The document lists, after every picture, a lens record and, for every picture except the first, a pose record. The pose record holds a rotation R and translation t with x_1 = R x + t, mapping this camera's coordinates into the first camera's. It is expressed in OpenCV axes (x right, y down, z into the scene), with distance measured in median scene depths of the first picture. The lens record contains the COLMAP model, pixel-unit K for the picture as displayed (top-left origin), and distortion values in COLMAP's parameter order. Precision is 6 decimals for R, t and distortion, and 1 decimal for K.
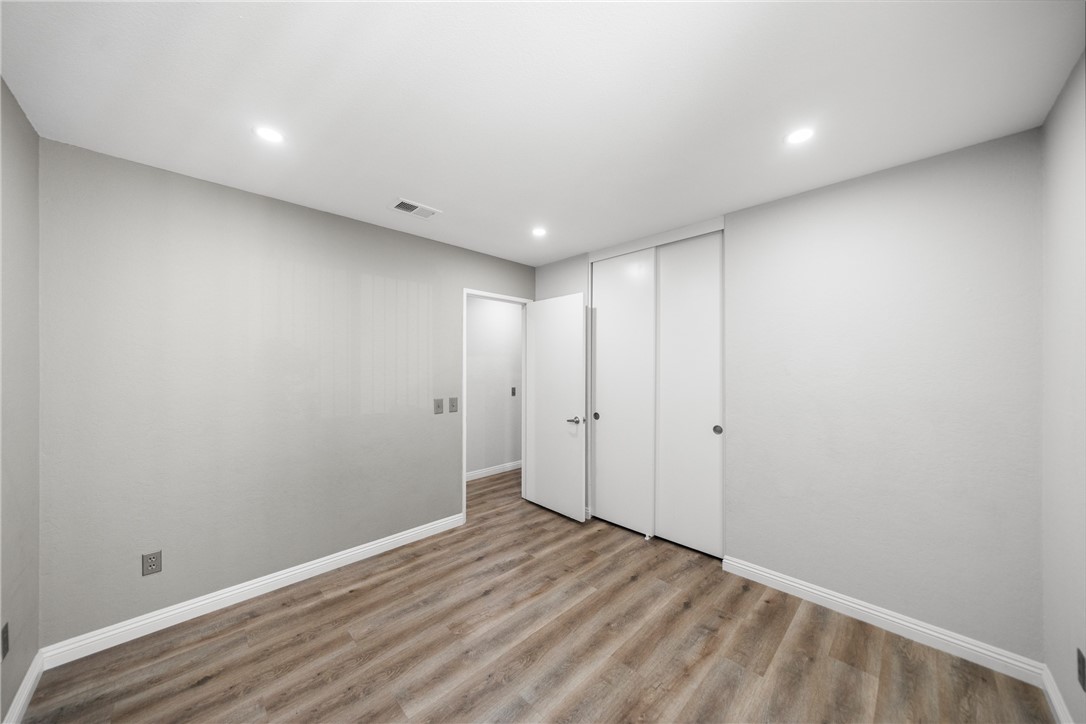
lens RADIAL K [[369.2, 0, 542.7], [0, 369.2, 364.8], [0, 0, 1]] dist [-0.002513, 0.000208]
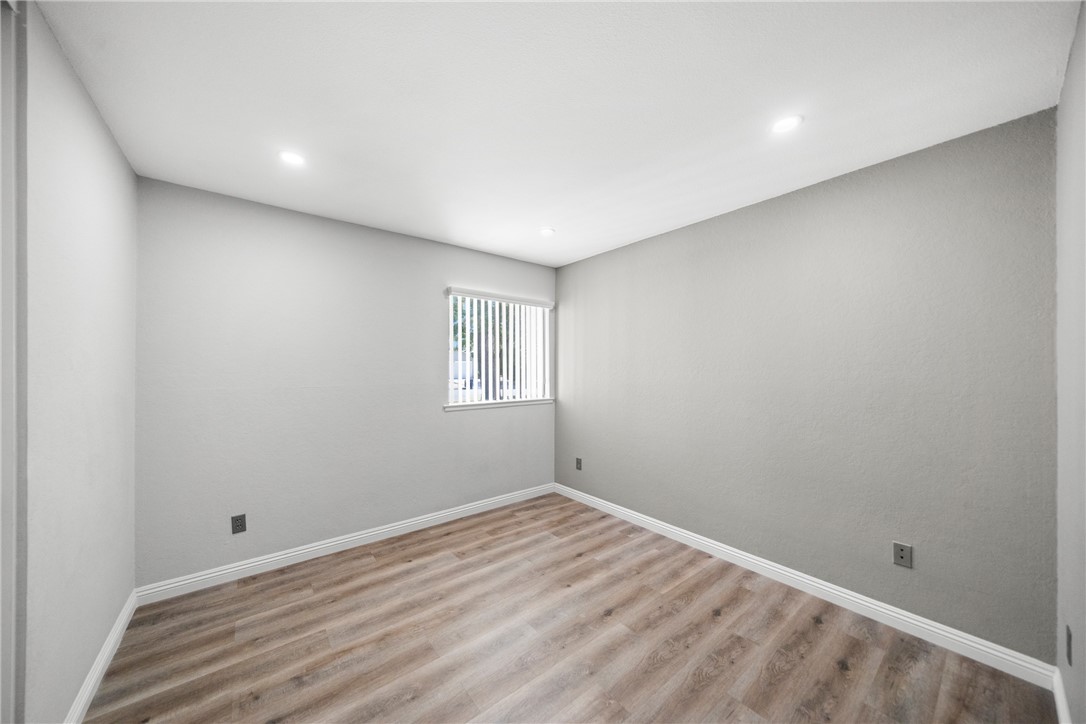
lens RADIAL K [[369.2, 0, 543.4], [0, 369.2, 364.4], [0, 0, 1]] dist [-0.002513, 0.000208]
pose [[-0.994935, -0.000349, 0.100516, -0.184767], [-0.001075, 0.999974, -0.007174, 0.028987], [-0.100511, -0.007246, -0.994910, 1.981164]]
